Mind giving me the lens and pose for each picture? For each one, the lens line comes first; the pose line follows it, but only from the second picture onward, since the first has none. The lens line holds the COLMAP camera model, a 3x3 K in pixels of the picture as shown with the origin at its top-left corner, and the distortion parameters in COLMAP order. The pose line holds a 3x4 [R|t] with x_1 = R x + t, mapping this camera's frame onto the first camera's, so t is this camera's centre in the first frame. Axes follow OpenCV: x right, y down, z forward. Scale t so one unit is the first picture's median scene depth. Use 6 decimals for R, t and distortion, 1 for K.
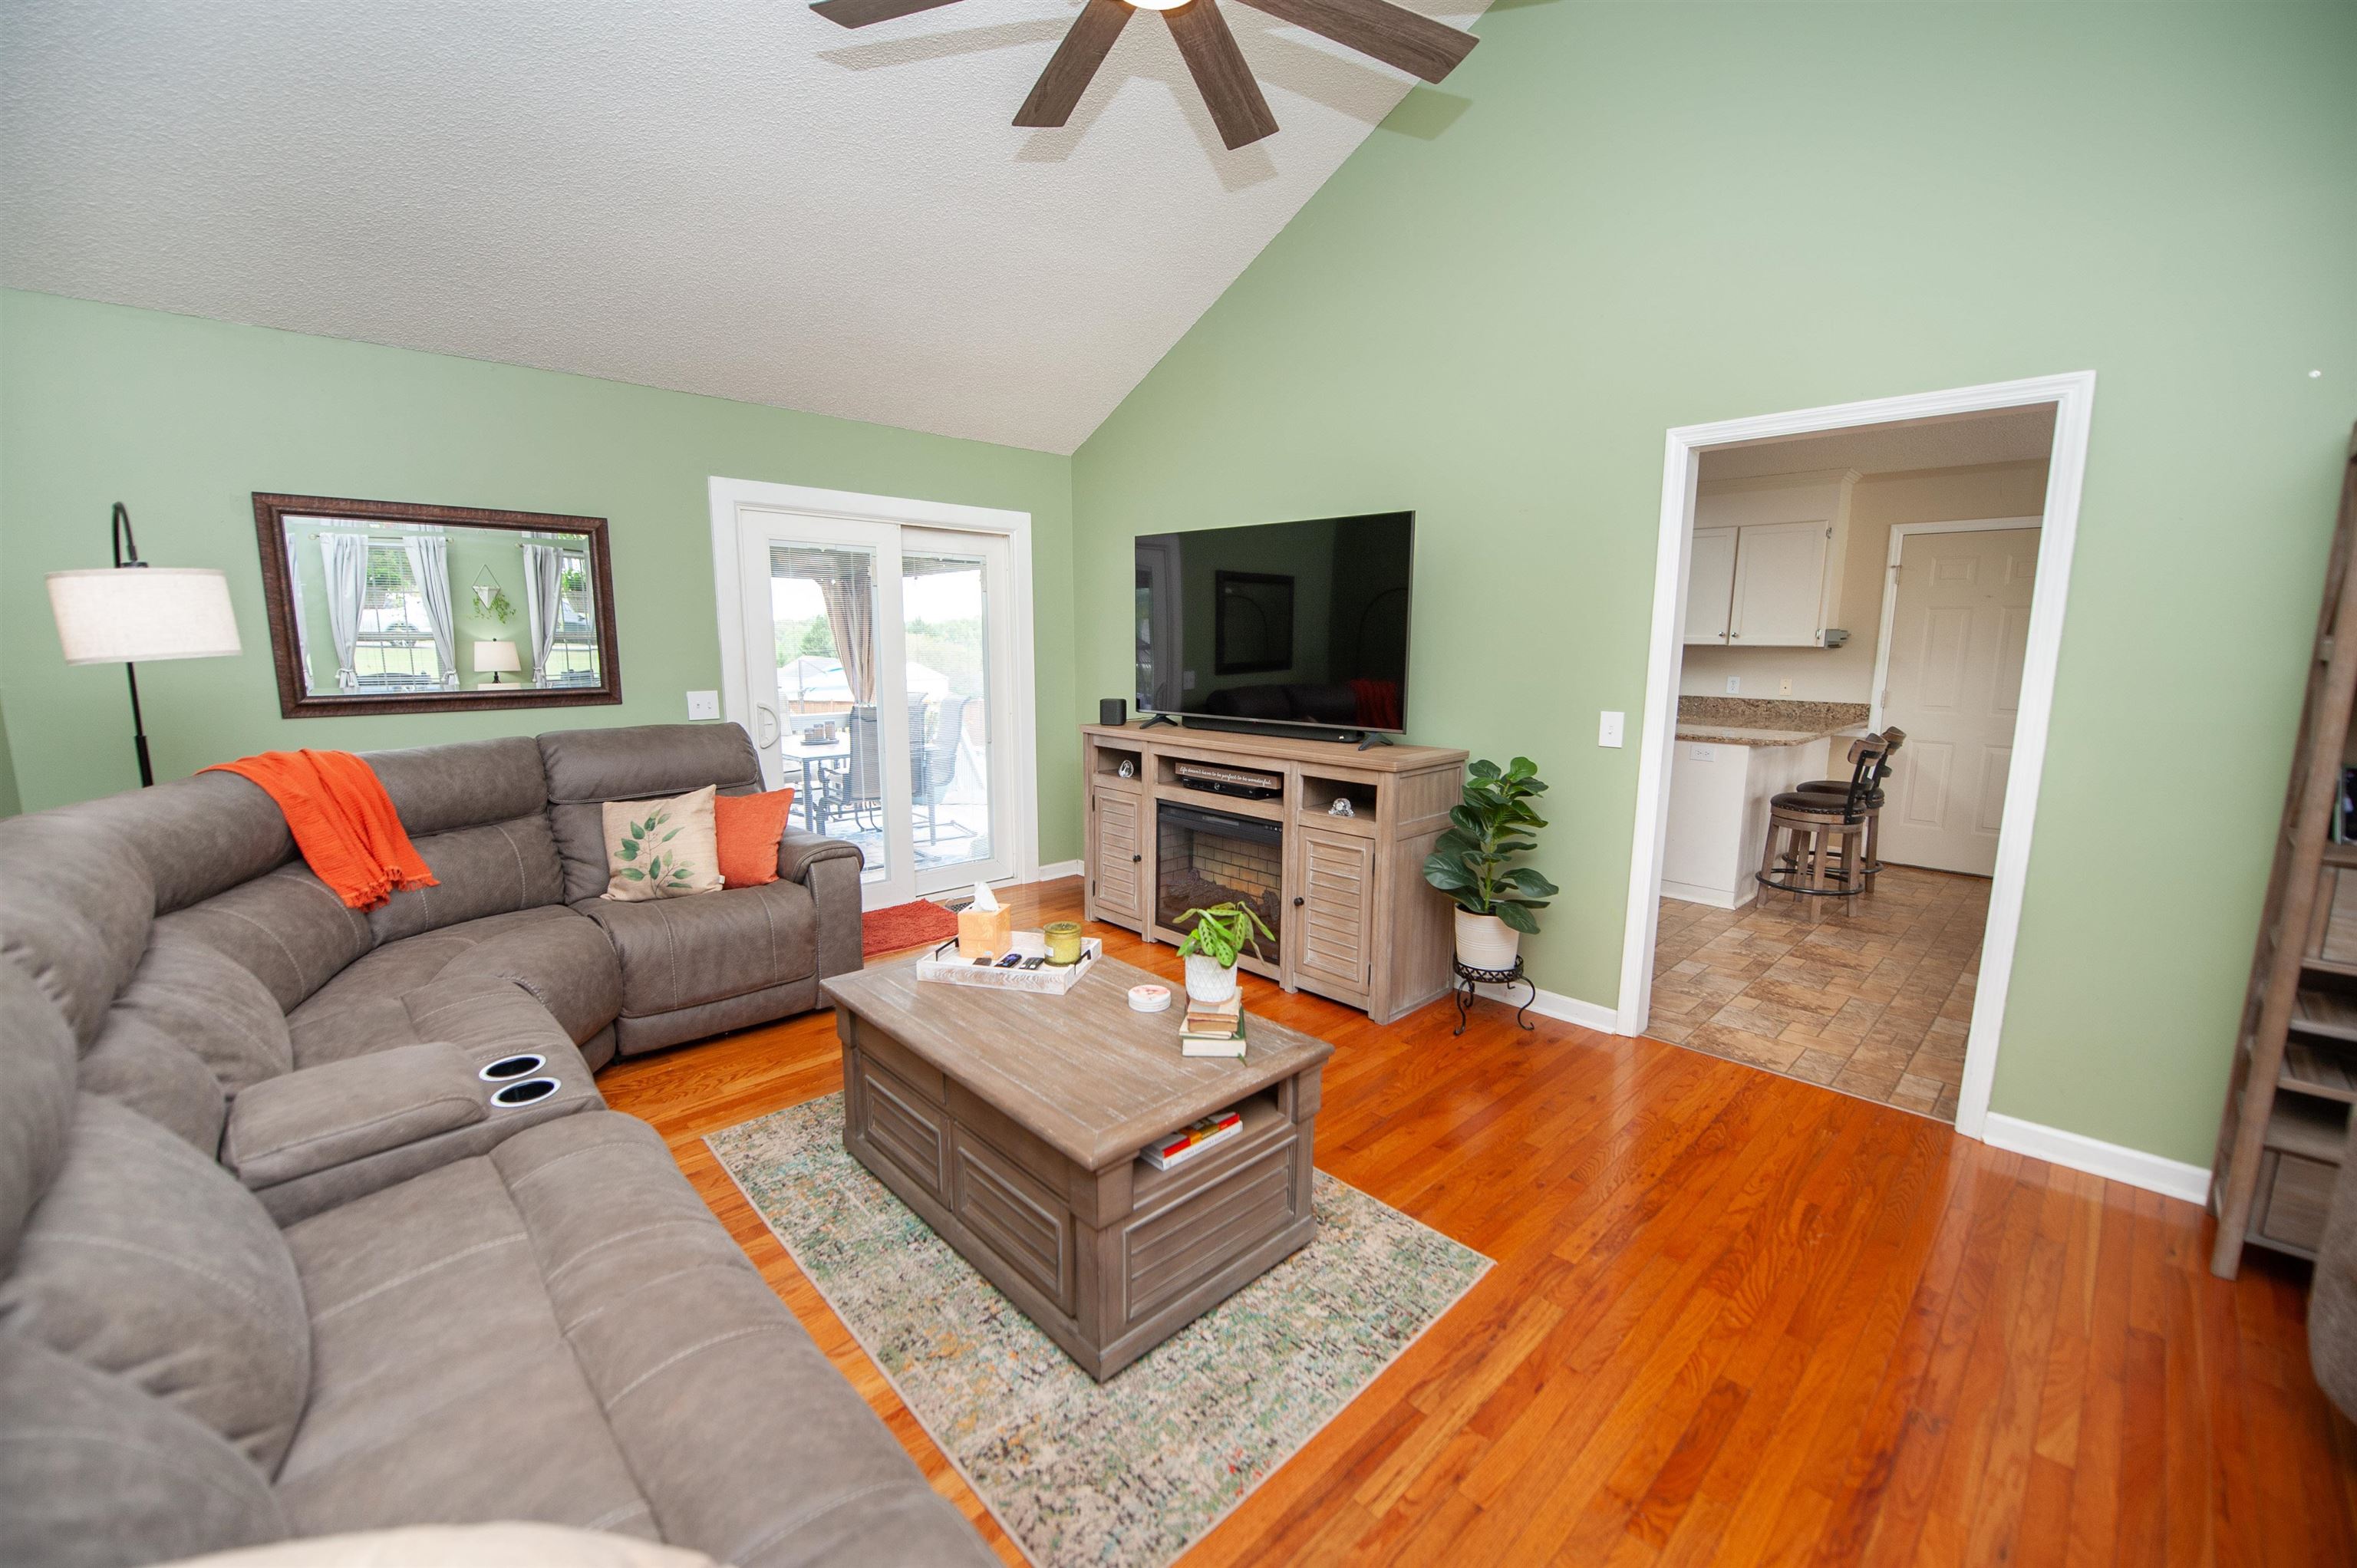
lens RADIAL K [[946.0, 0, 1187.8], [0, 946.0, 790.0], [0, 0, 1]] dist [-0.021413, -0.001255]
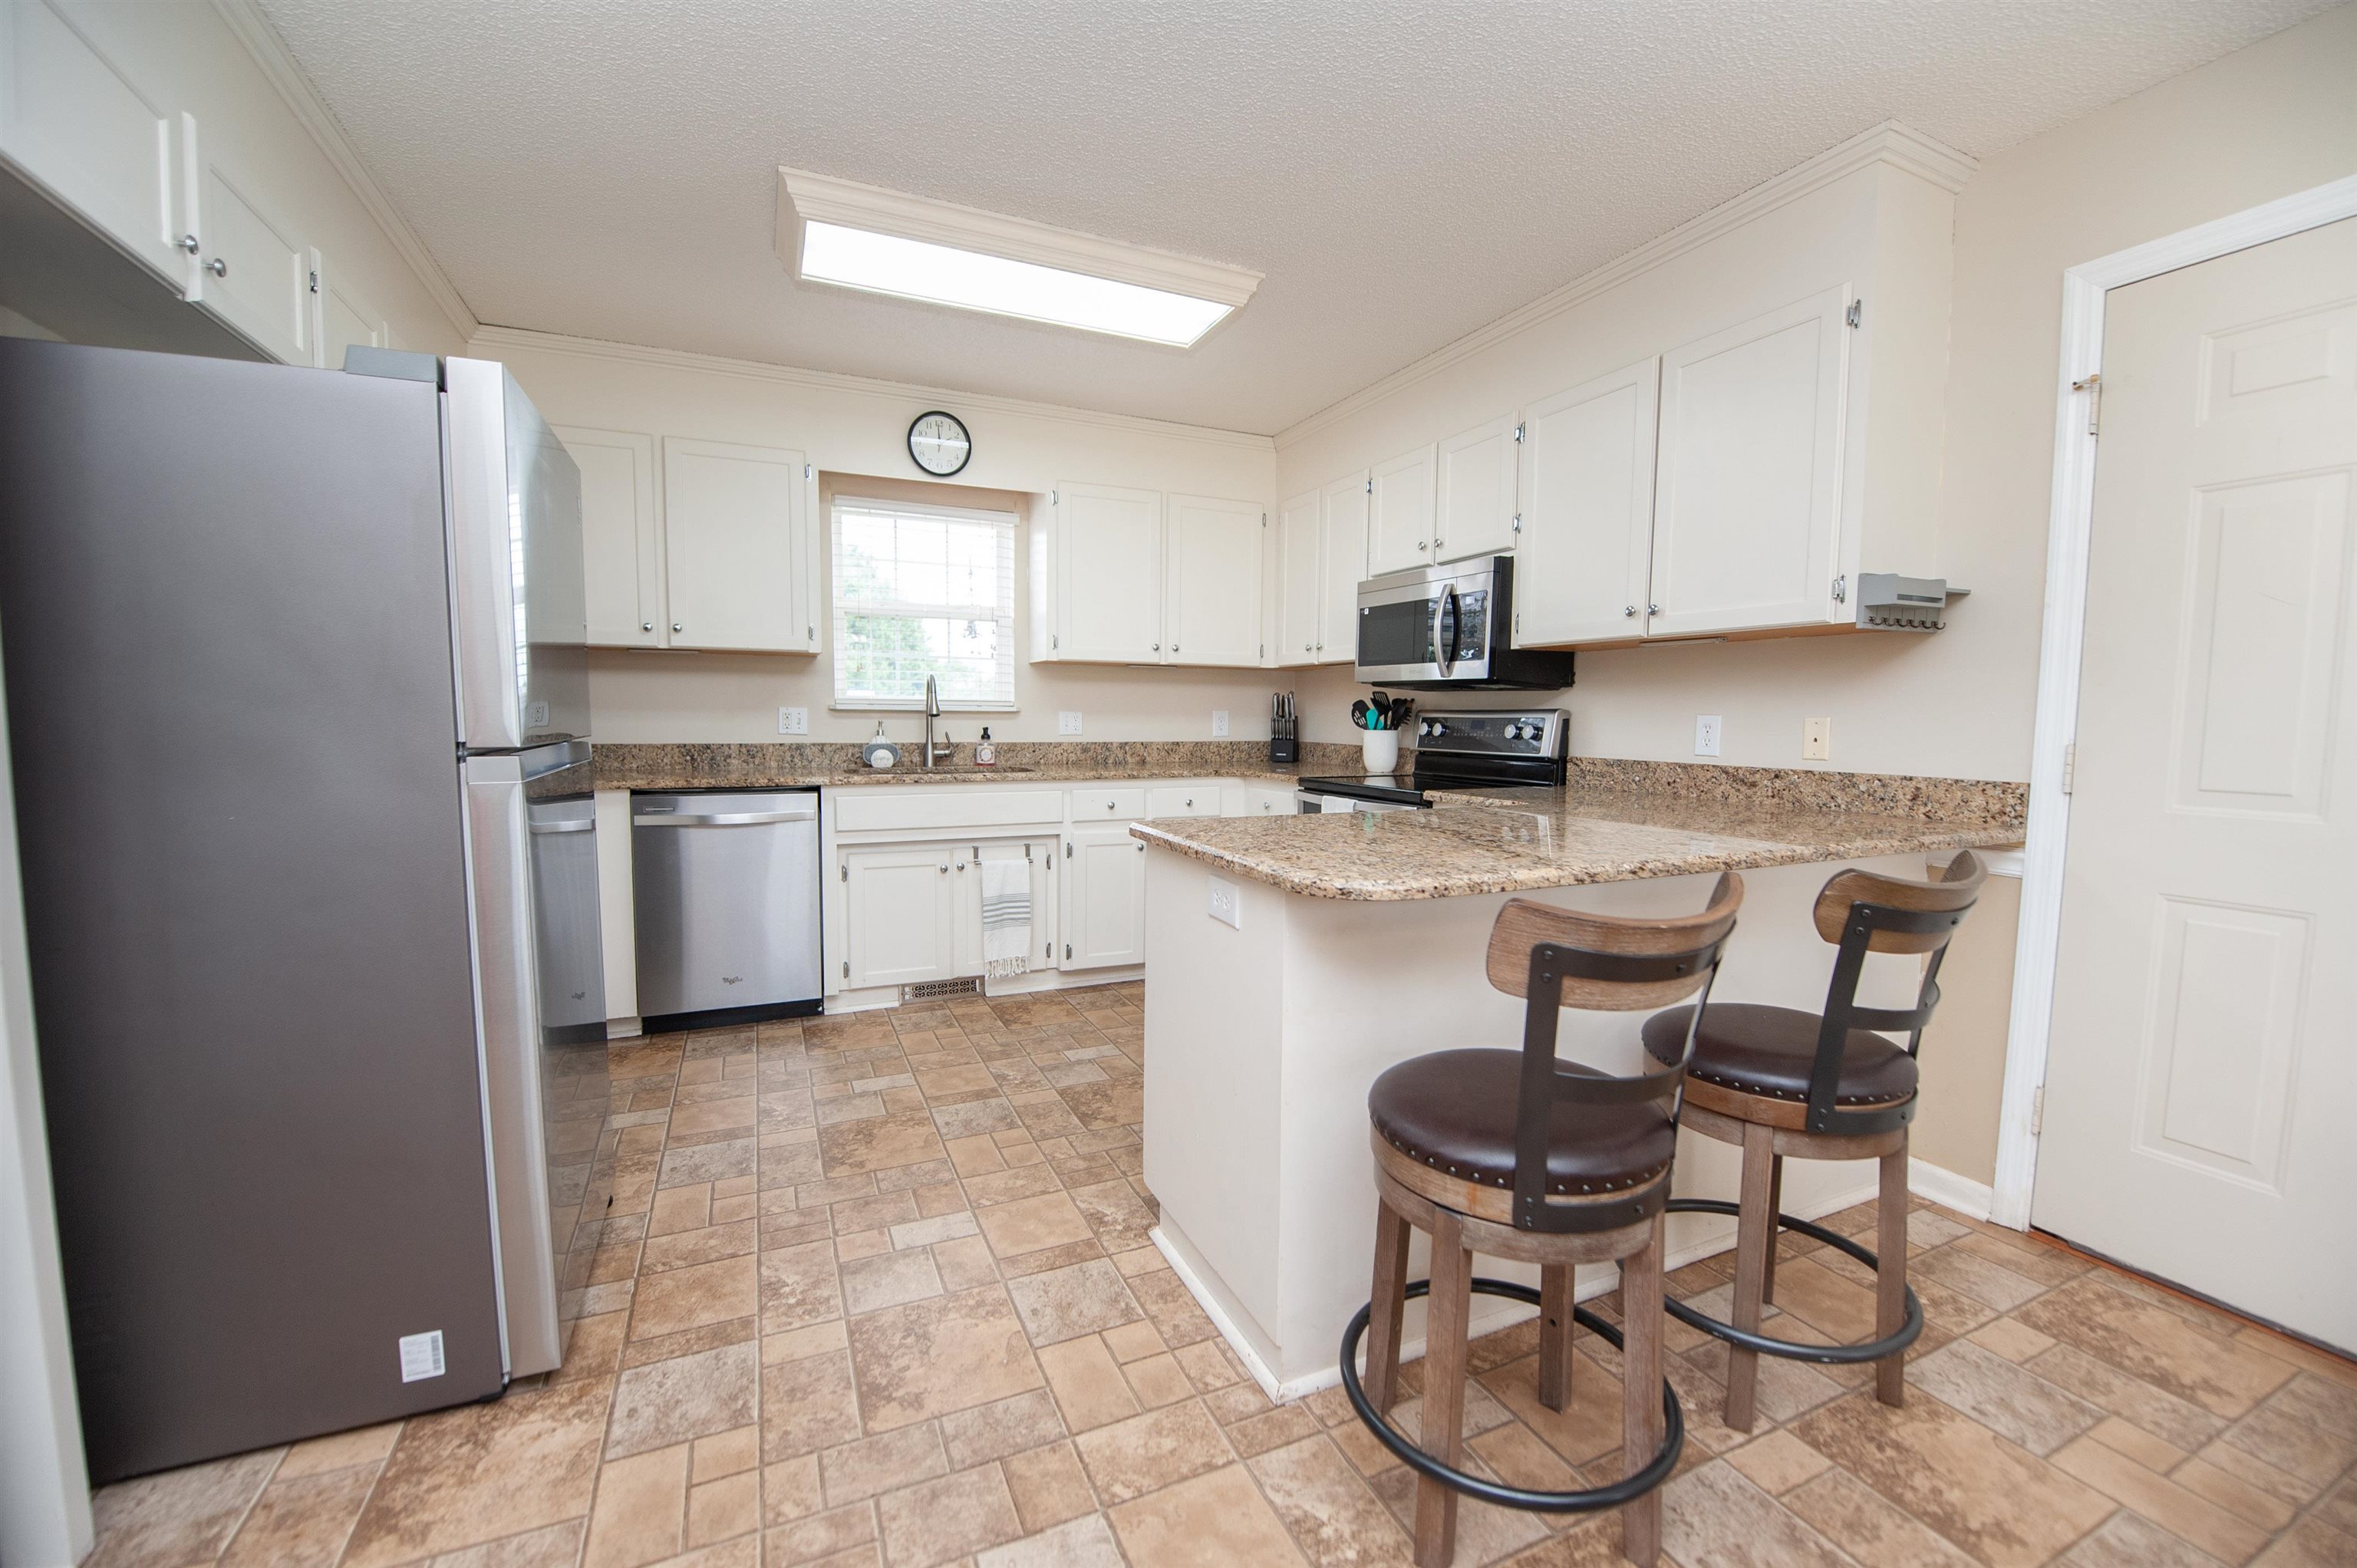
lens RADIAL K [[946.0, 0, 1180.1], [0, 946.0, 797.0], [0, 0, 1]] dist [-0.021413, -0.001255]
pose [[0.942419, 0.041897, -0.331800, 0.526704], [-0.069090, 0.995110, -0.070583, -0.038113], [0.327221, 0.089442, 0.940705, 0.545572]]
